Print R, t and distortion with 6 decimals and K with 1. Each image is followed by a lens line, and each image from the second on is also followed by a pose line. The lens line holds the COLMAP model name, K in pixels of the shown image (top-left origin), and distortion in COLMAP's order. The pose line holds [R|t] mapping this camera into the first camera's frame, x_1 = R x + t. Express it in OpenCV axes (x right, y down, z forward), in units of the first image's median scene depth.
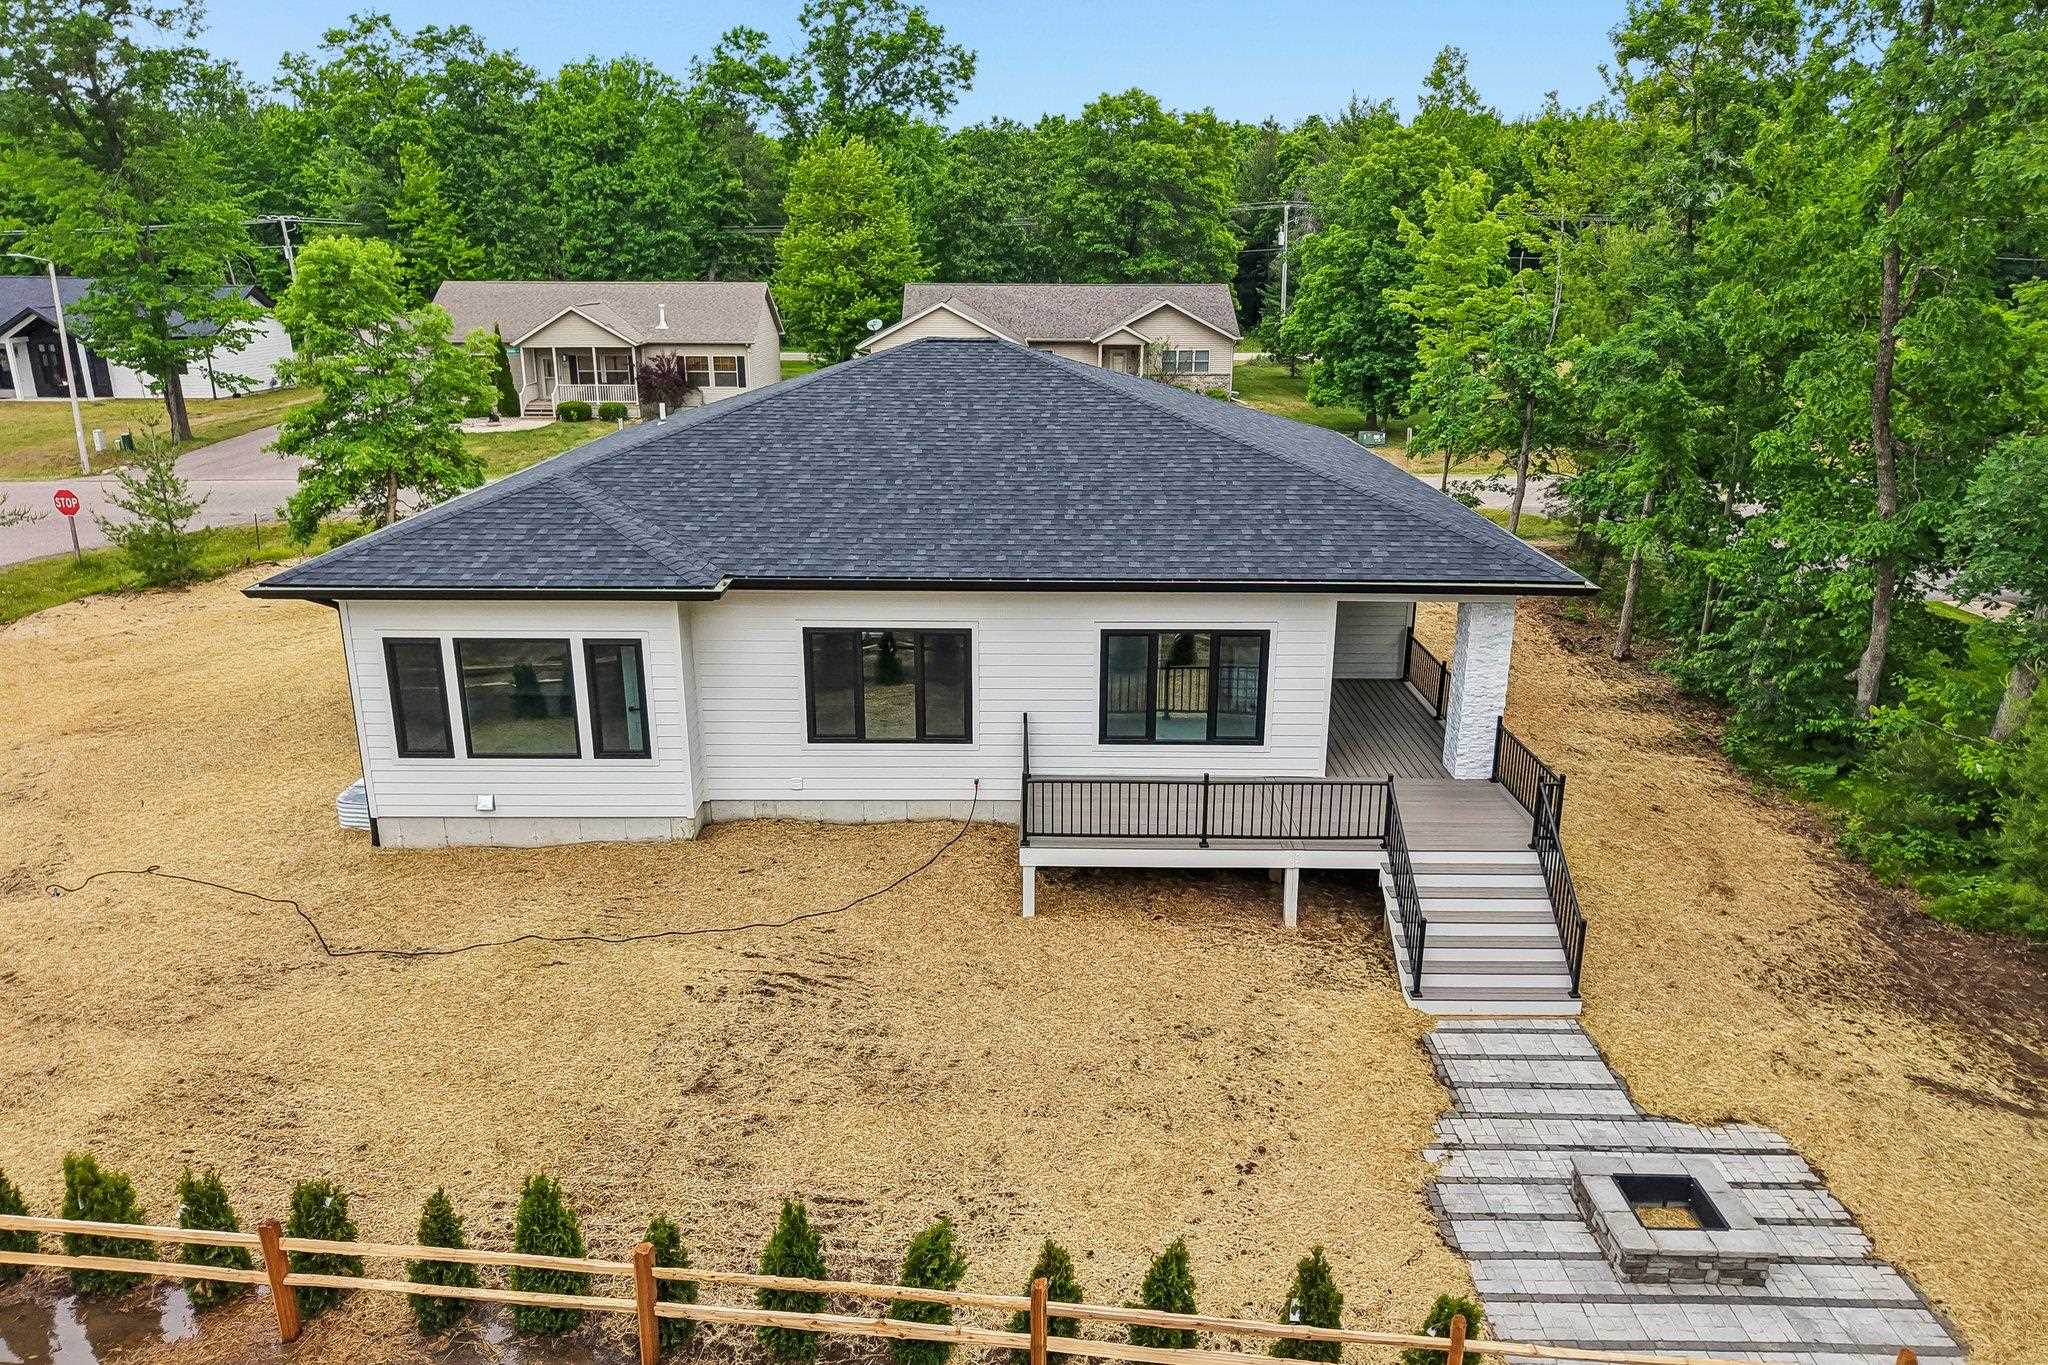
lens RADIAL K [[1379.6, 0, 1035.4], [0, 1379.6, 677.4], [0, 0, 1]] dist [0.055860, -0.075031]
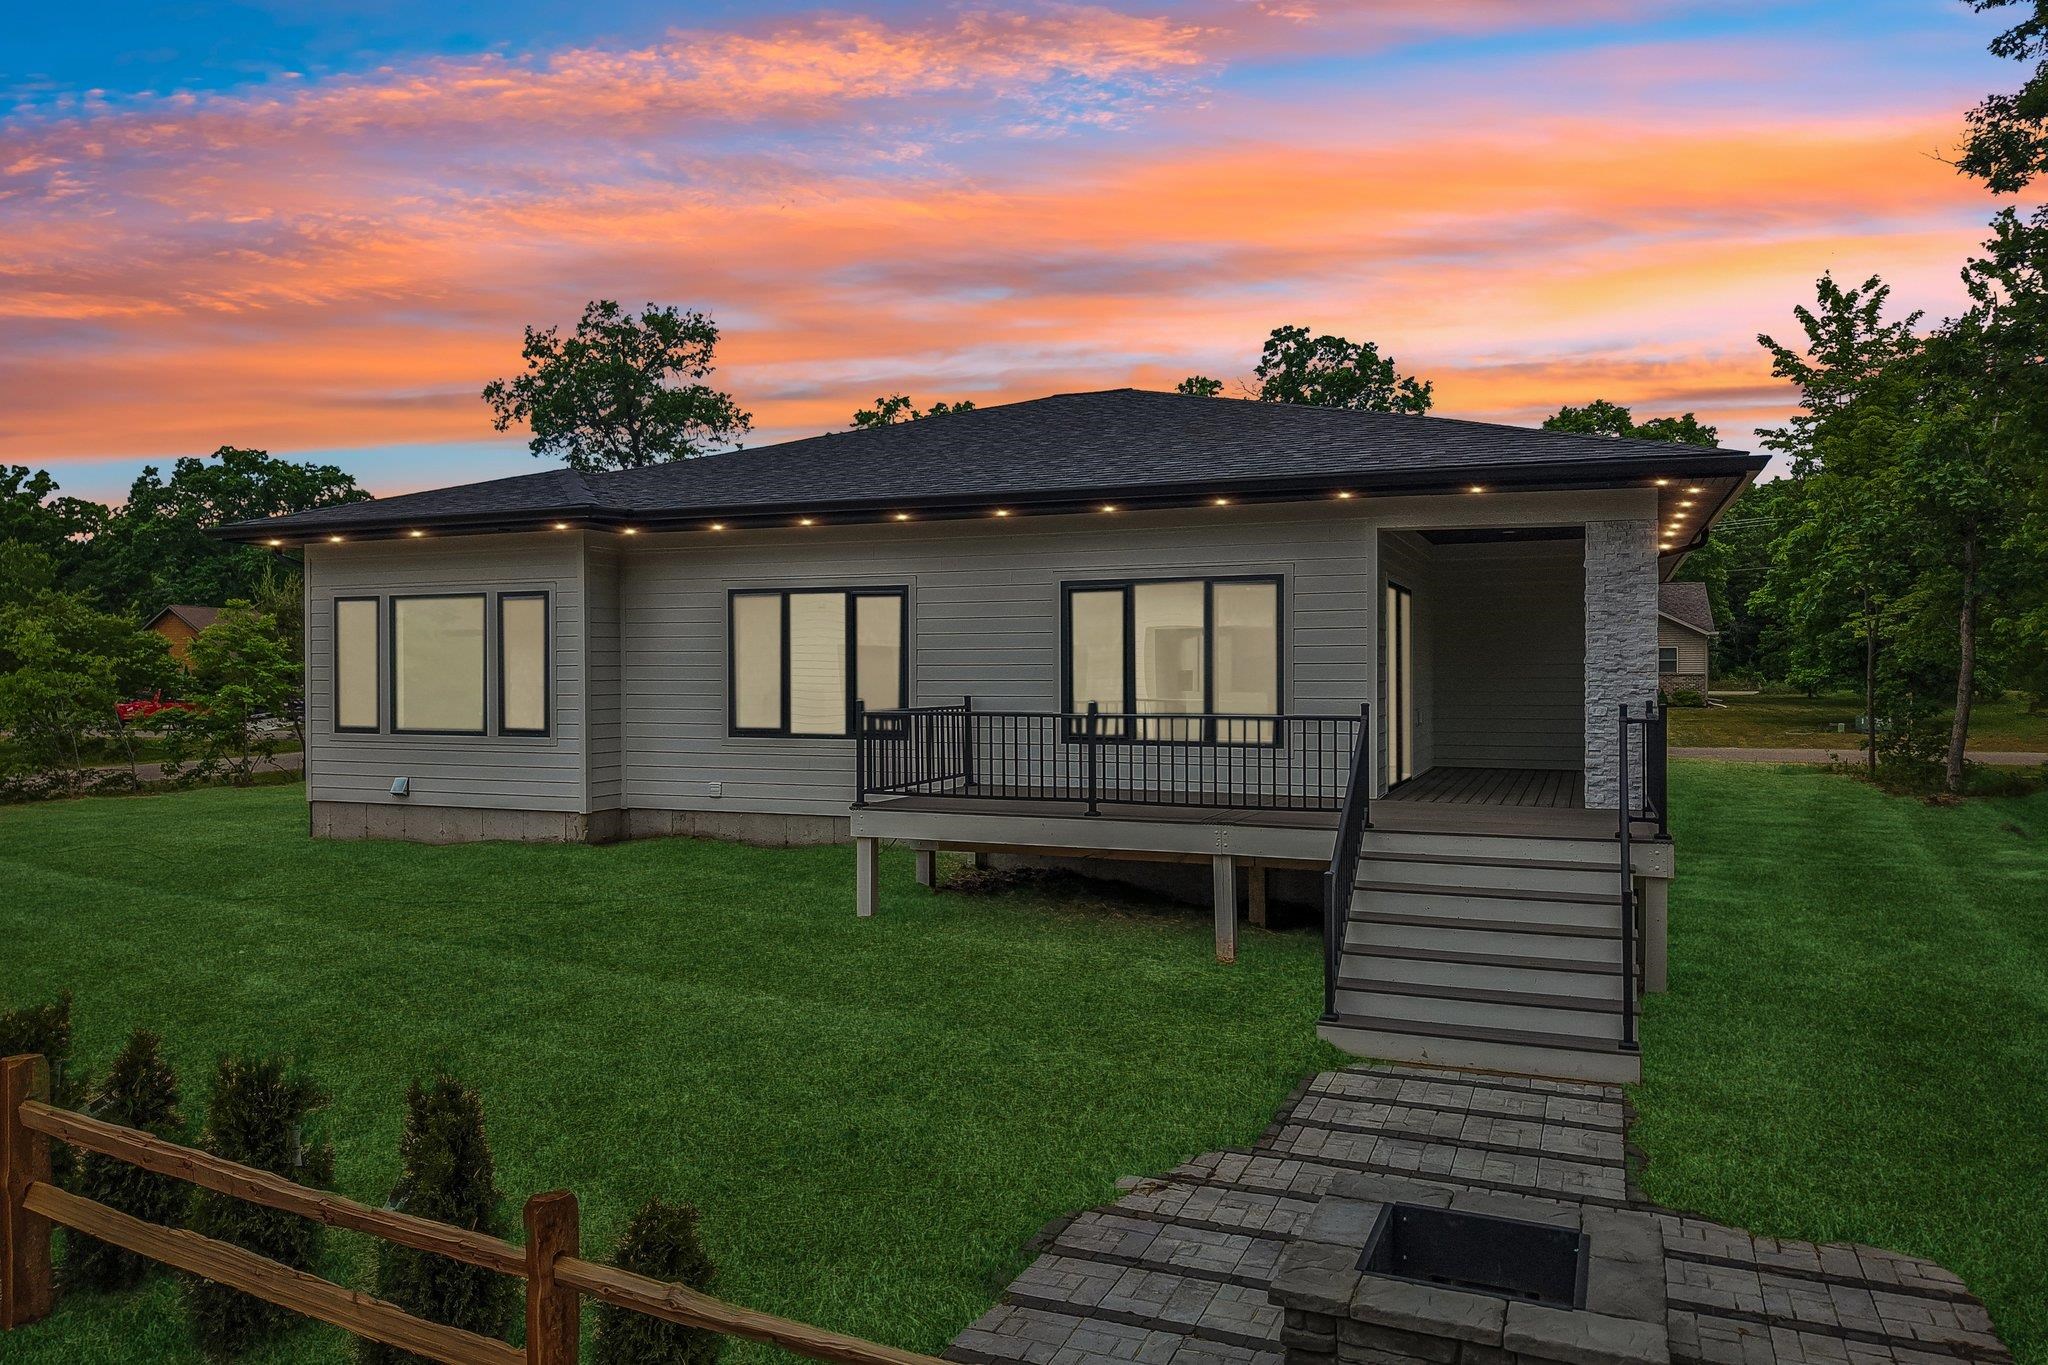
lens RADIAL K [[1374.1, 0, 1038.8], [0, 1374.1, 696.4], [0, 0, 1]] dist [0.044372, -0.073716]
pose [[0.923289, -0.000925, -0.384104, 0.321240], [-0.107409, 0.959483, -0.260493, 0.219522], [0.368782, 0.281767, 0.885781, 0.343141]]
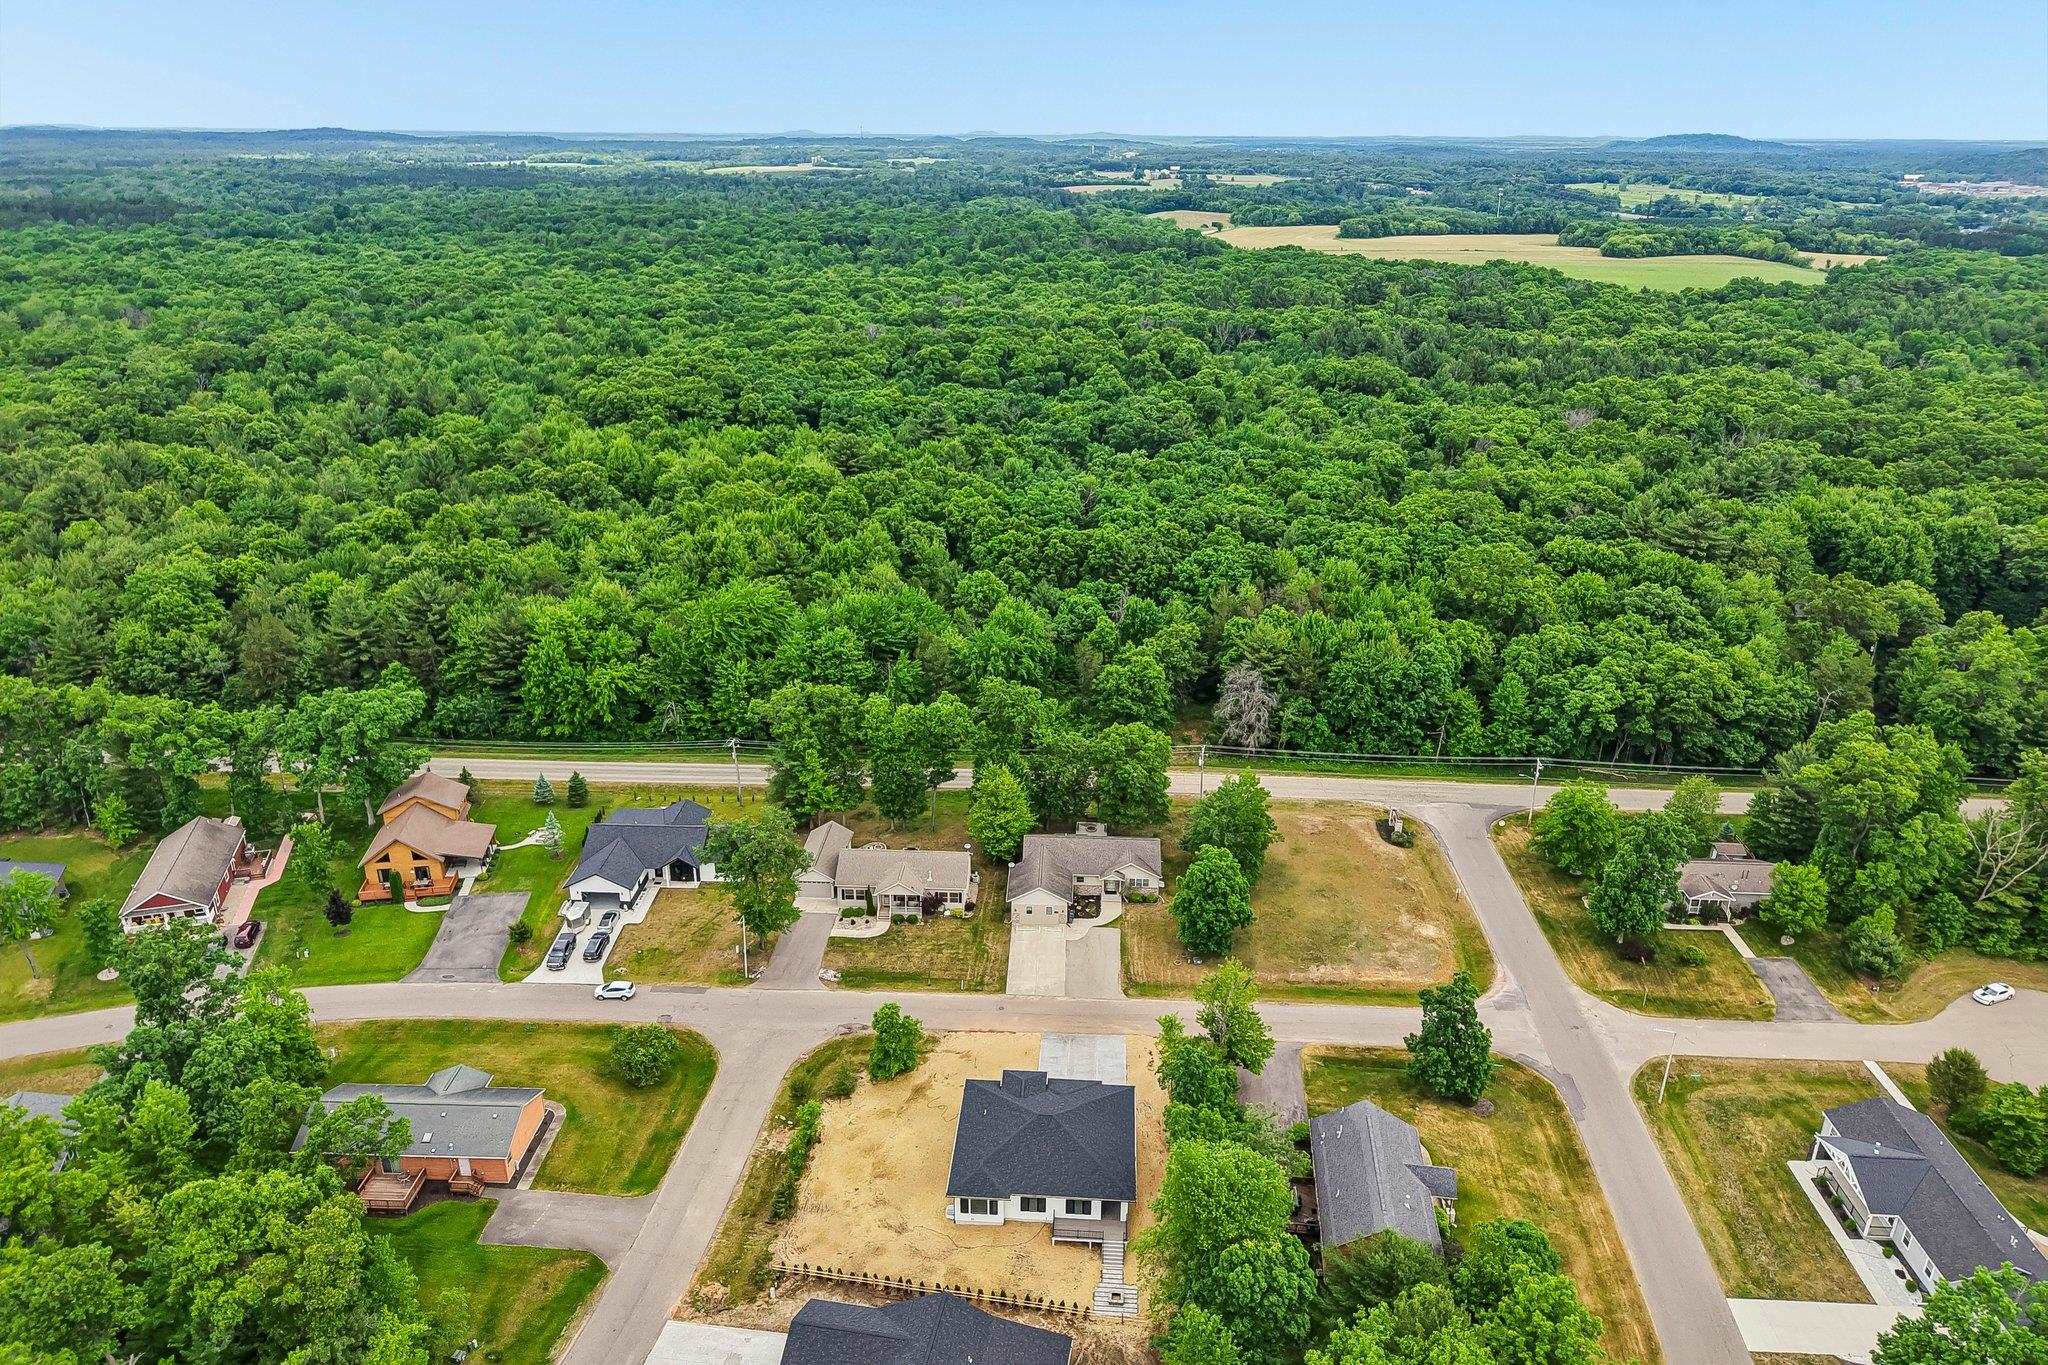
lens RADIAL K [[1379.6, 0, 1035.4], [0, 1379.6, 677.4], [0, 0, 1]] dist [0.055860, -0.075031]
pose [[0.997944, 0.023502, -0.059621, 0.239347], [-0.018941, 0.996932, 0.075946, -2.998660], [0.061223, -0.074661, 0.995328, -5.395559]]
